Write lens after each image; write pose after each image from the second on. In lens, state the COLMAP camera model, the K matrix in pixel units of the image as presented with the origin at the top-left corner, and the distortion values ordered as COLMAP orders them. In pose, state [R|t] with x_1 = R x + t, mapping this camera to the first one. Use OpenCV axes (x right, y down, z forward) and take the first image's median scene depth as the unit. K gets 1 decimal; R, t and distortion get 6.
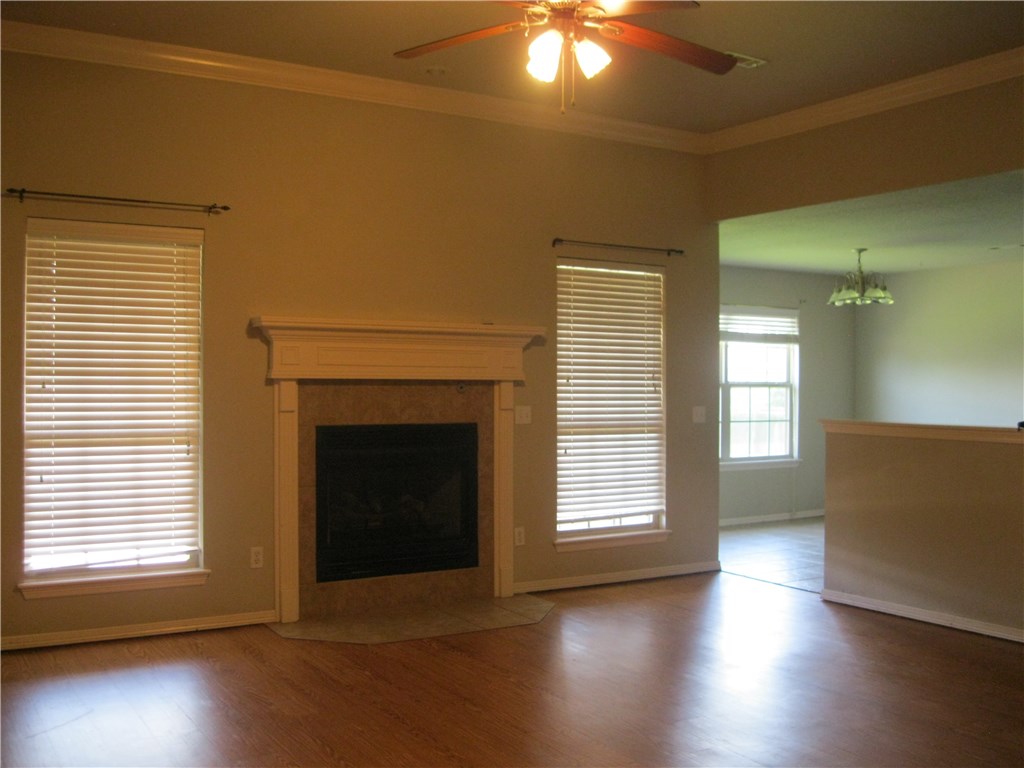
lens RADIAL K [[1048.2, 0, 512.0], [0, 1048.2, 384.0], [0, 0, 1]] dist [-0.070648, 0.015108]
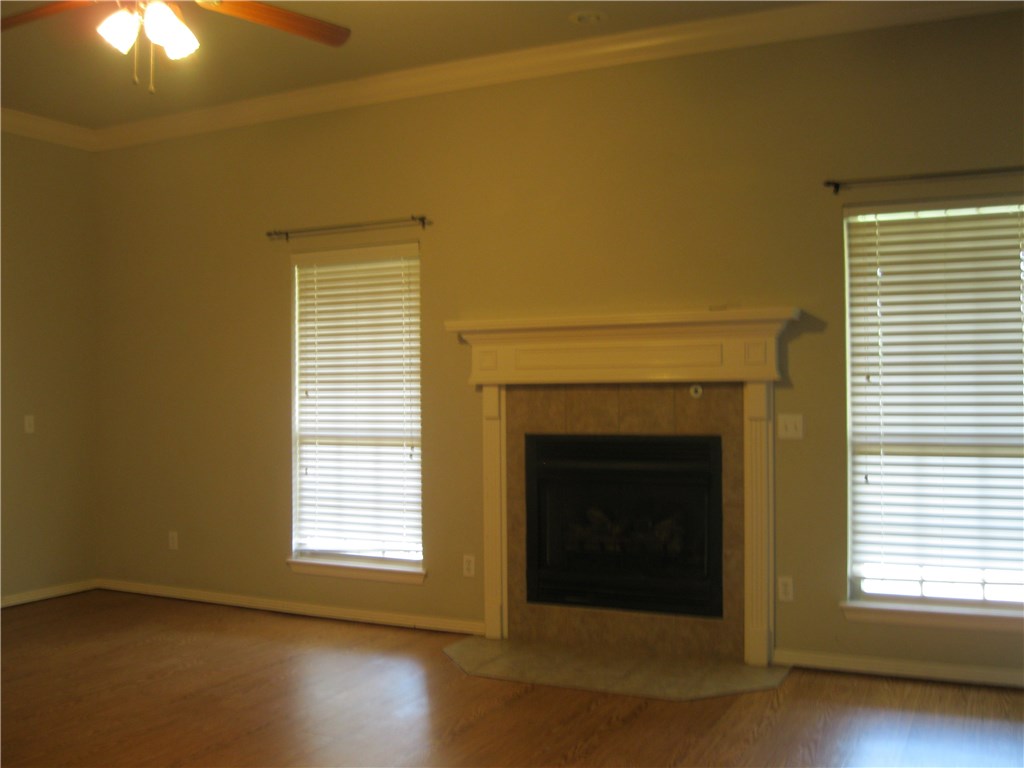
lens RADIAL K [[1048.2, 0, 512.0], [0, 1048.2, 384.0], [0, 0, 1]] dist [-0.070648, 0.015108]
pose [[0.531460, -0.012915, -0.846985, 0.589186], [0.014223, 0.999879, -0.006321, 0.001290], [0.846964, -0.008688, 0.531580, 0.485294]]
